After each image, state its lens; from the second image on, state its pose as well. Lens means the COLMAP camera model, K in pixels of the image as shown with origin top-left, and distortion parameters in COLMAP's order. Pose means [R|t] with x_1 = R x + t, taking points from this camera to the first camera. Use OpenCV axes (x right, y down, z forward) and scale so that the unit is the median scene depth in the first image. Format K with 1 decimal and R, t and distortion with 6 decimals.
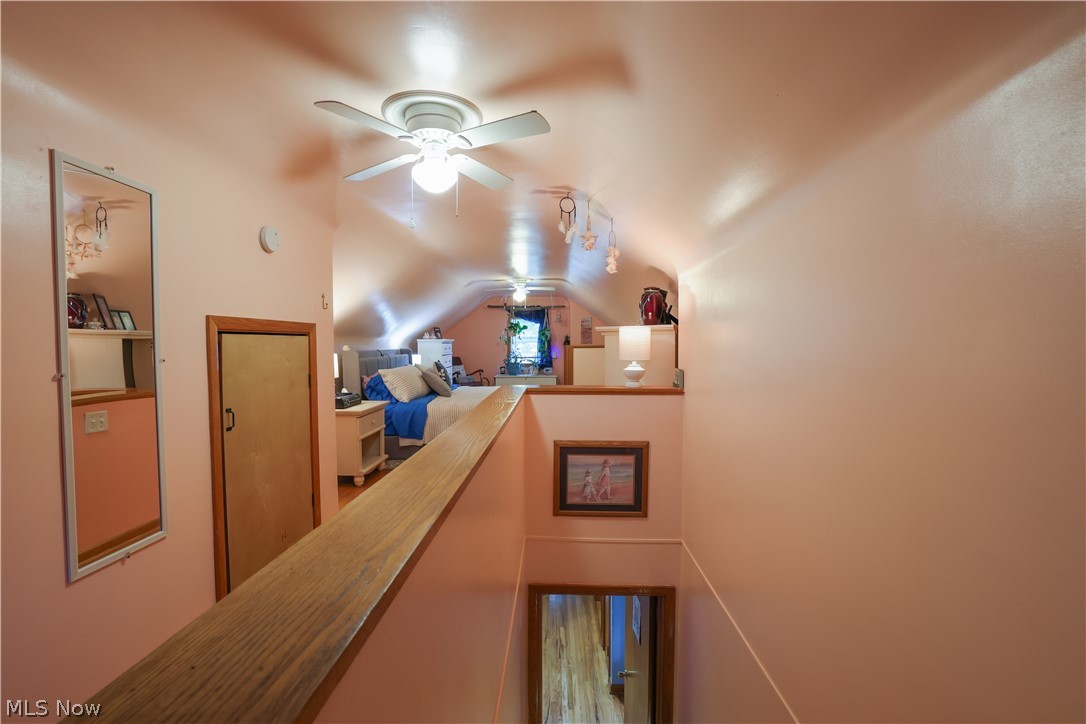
lens RADIAL K [[465.8, 0, 540.6], [0, 465.8, 361.1], [0, 0, 1]] dist [-0.044297, 0.014831]
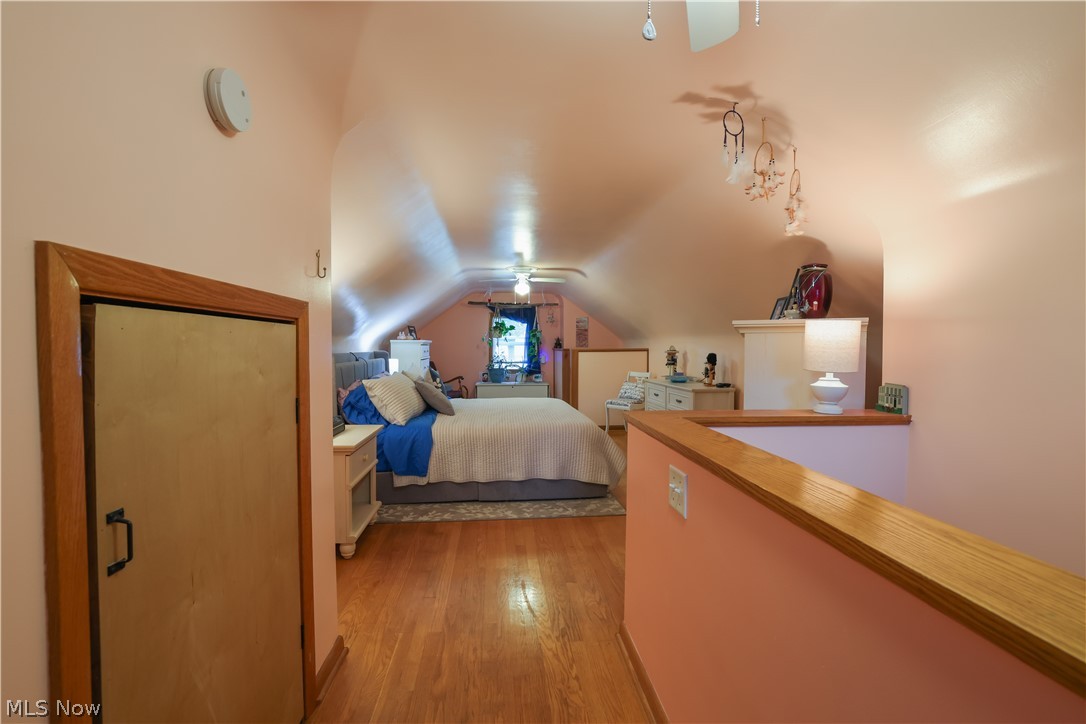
lens RADIAL K [[465.8, 0, 540.6], [0, 465.8, 361.1], [0, 0, 1]] dist [-0.044297, 0.014831]
pose [[0.992356, 0.004149, 0.123338, -0.139707], [-0.003102, 0.999957, -0.008684, -0.004709], [-0.123368, 0.008235, 0.992327, 0.214394]]
